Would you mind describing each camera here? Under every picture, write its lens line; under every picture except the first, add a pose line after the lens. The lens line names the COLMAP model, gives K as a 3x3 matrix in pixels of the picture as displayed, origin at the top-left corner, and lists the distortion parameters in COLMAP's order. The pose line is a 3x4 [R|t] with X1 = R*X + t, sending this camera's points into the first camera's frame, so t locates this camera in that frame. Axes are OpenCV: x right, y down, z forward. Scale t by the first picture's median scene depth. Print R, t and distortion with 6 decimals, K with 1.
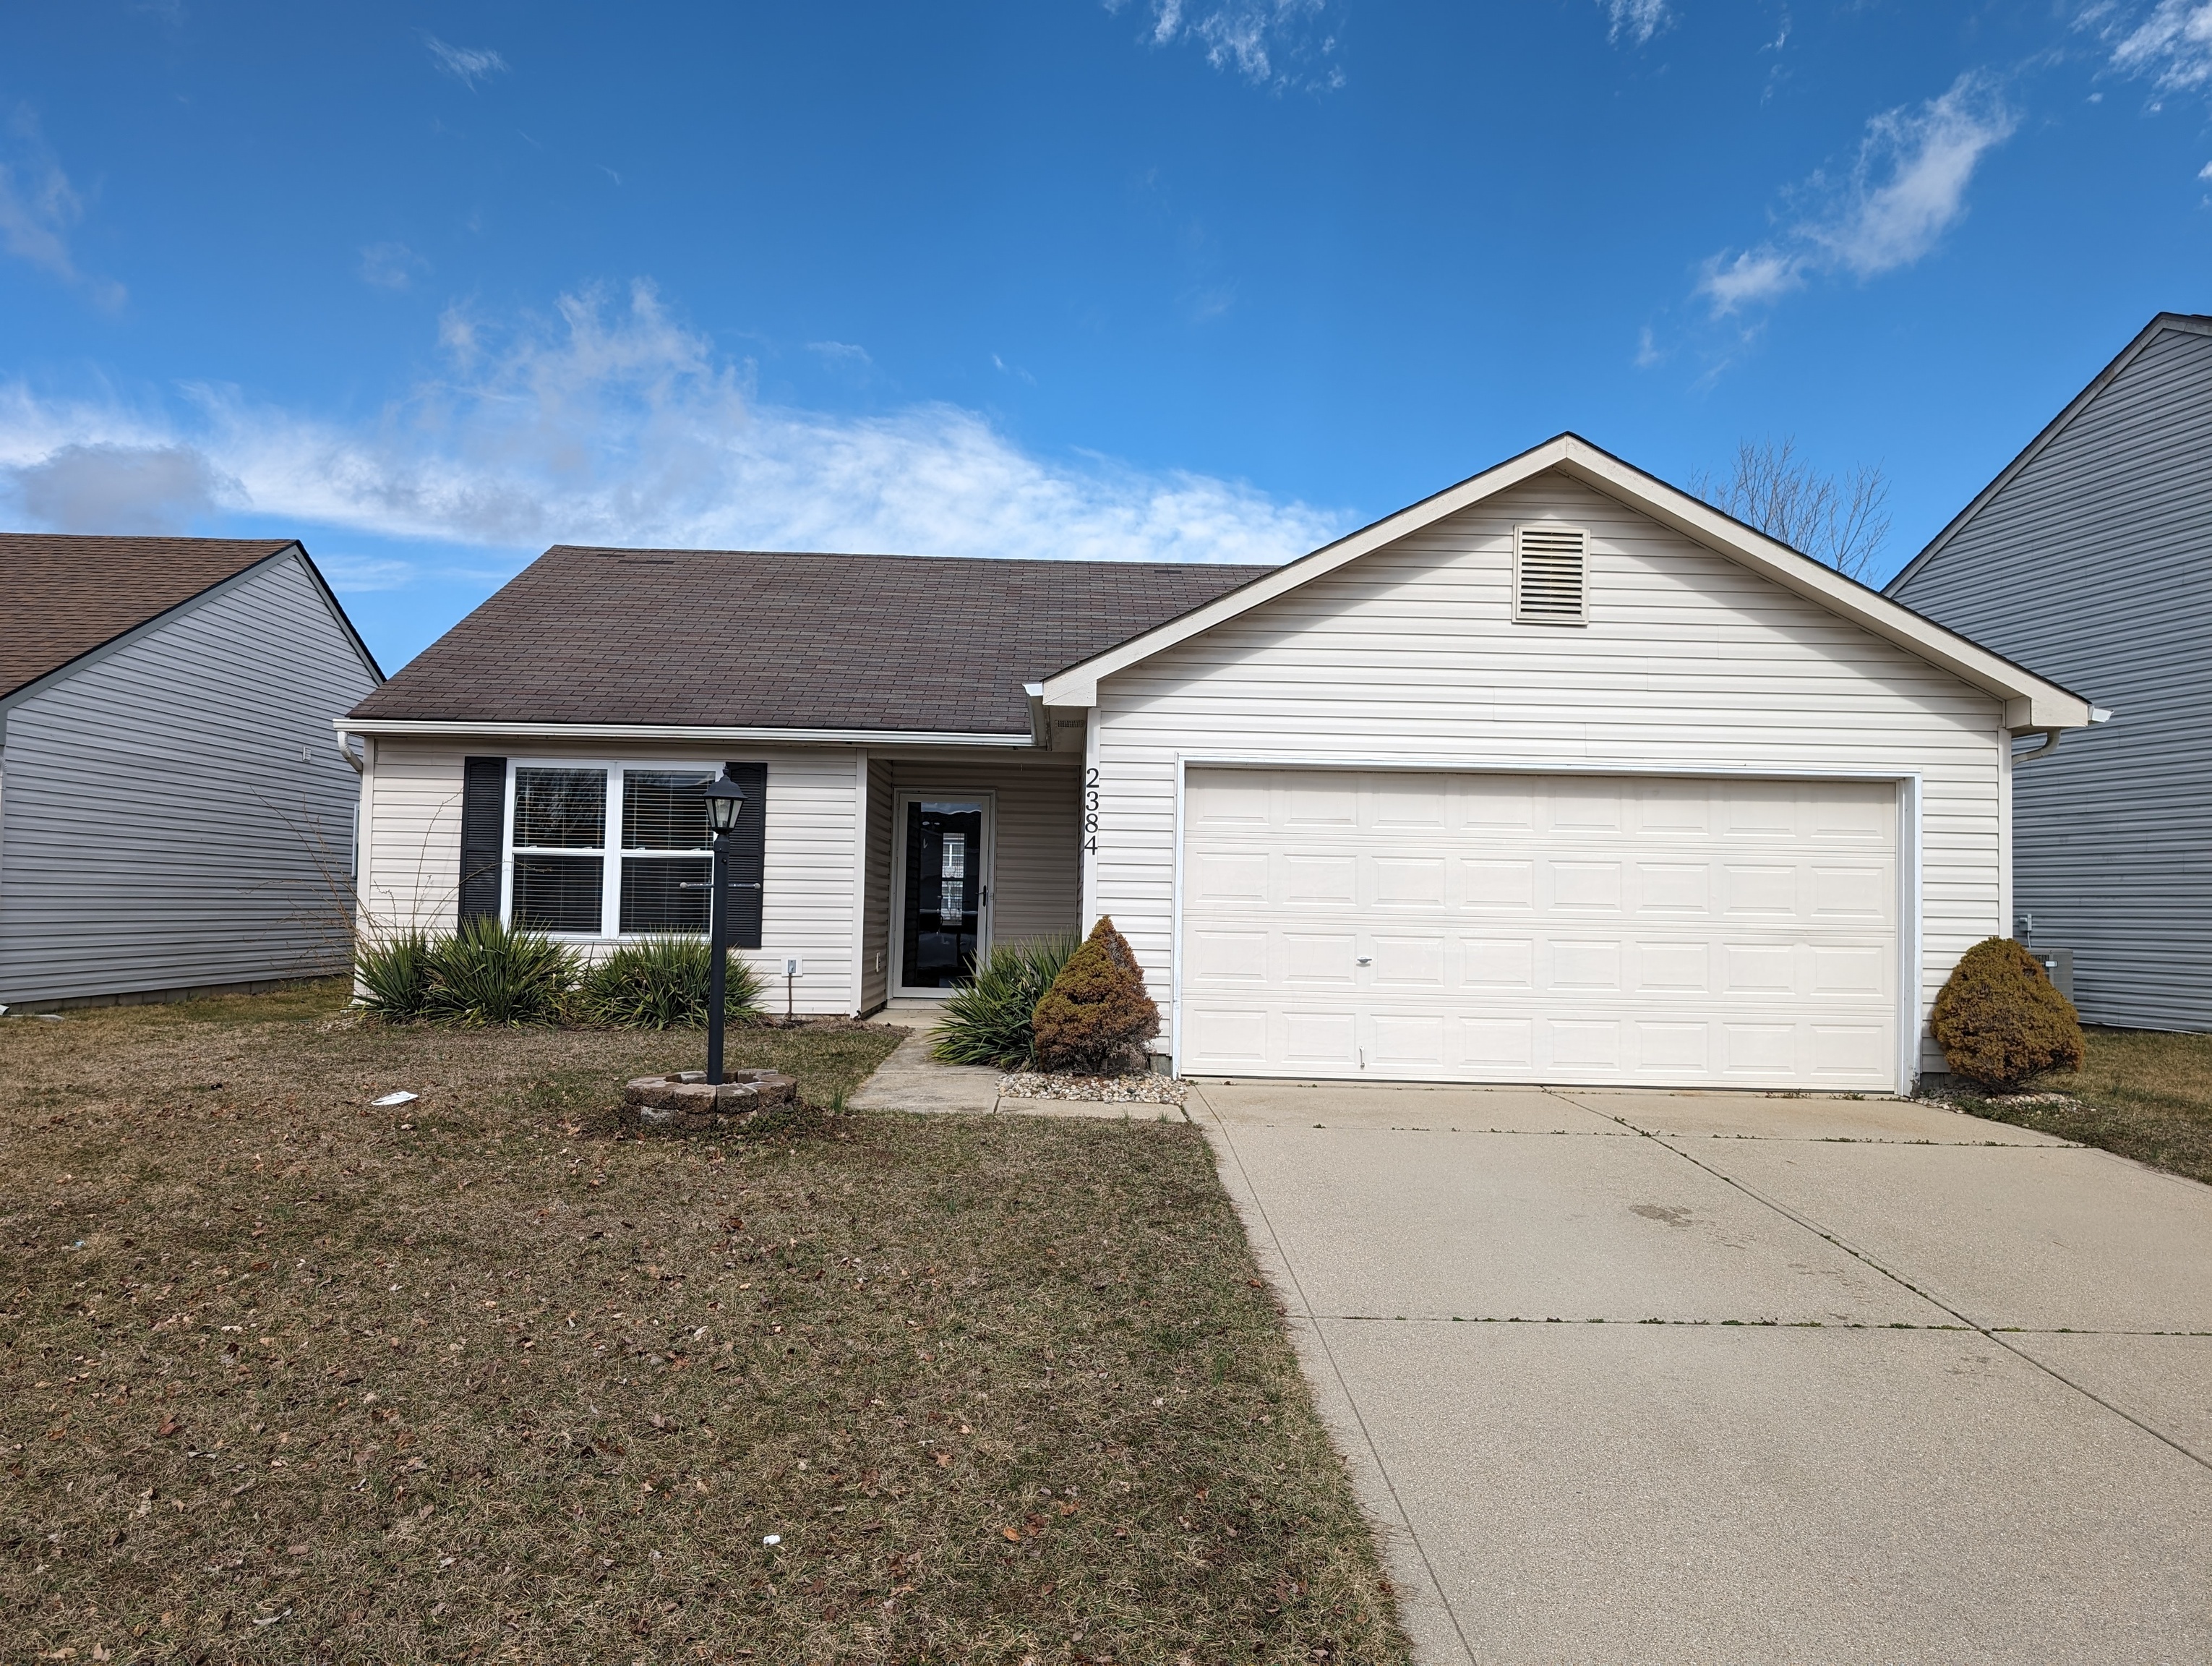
lens RADIAL K [[1615.3, 0, 1105.3], [0, 1615.3, 881.5], [0, 0, 1]] dist [0.063960, -0.067779]
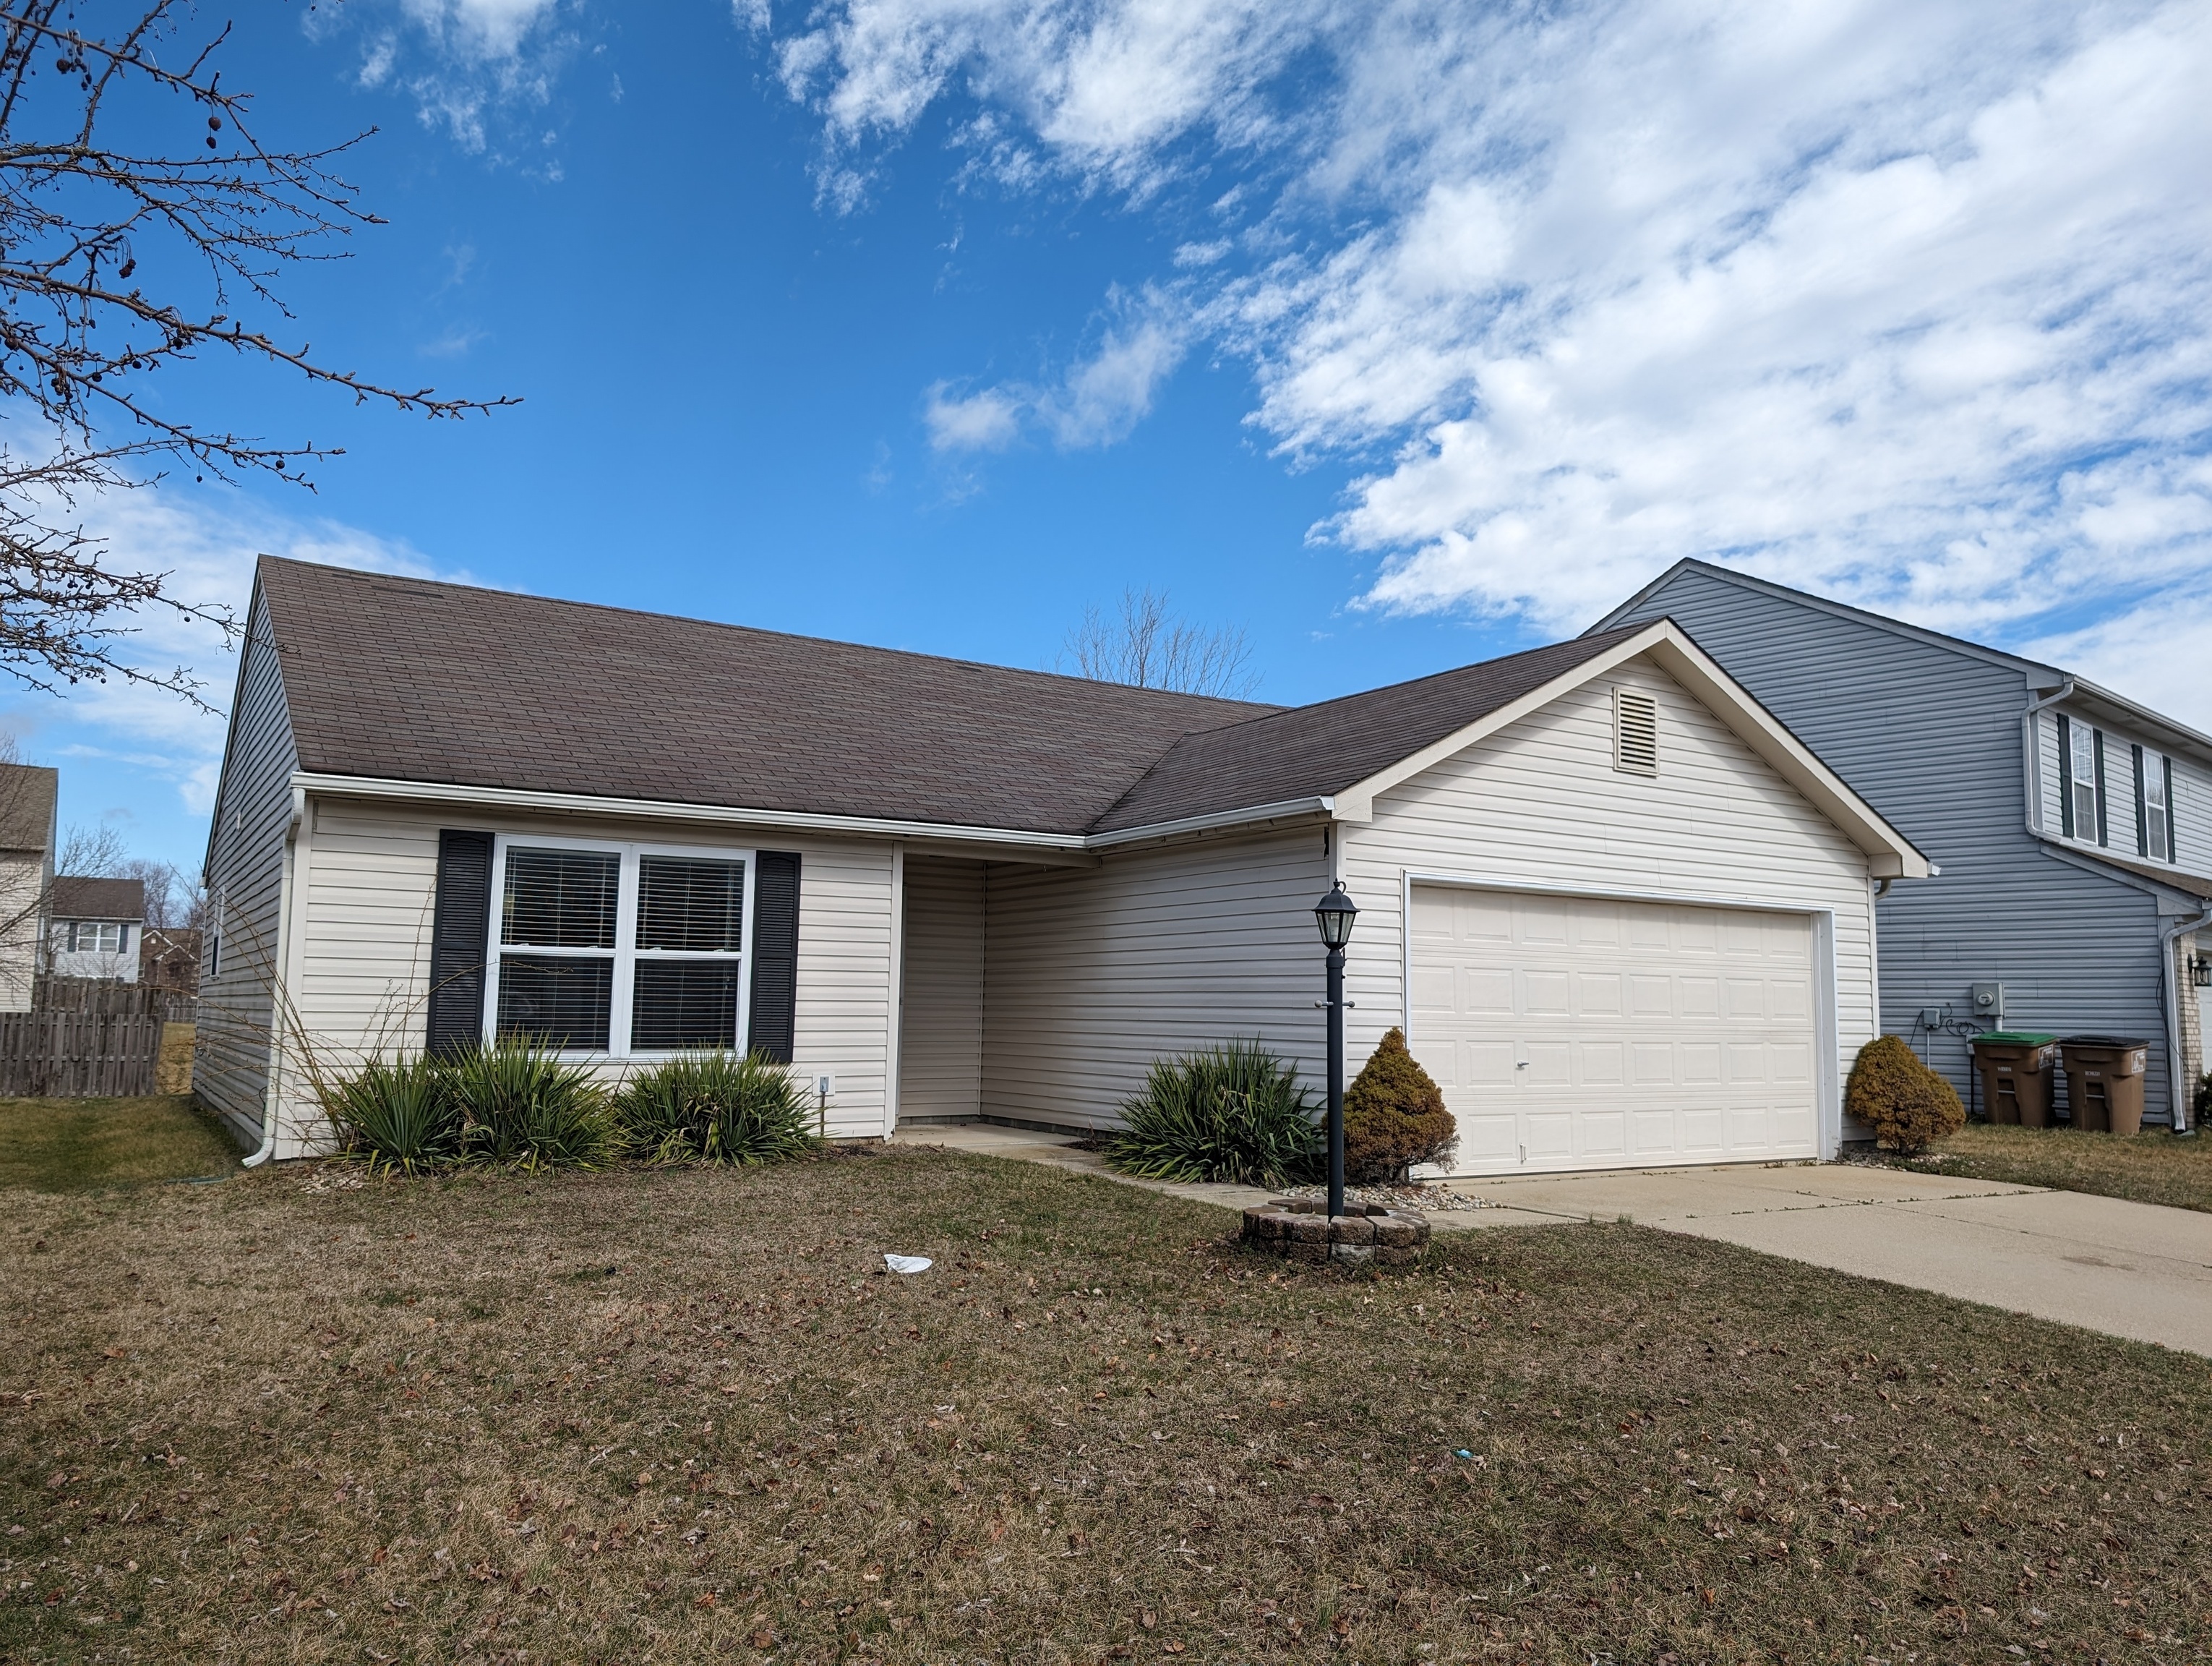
lens RADIAL K [[1571.4, 0, 1106.0], [0, 1571.4, 833.0], [0, 0, 1]] dist [0.004521, -0.000718]
pose [[0.854898, 0.050185, 0.516363, -0.511317], [-0.007124, 0.996352, -0.085040, -0.012239], [-0.518747, 0.069022, 0.852137, 0.181726]]
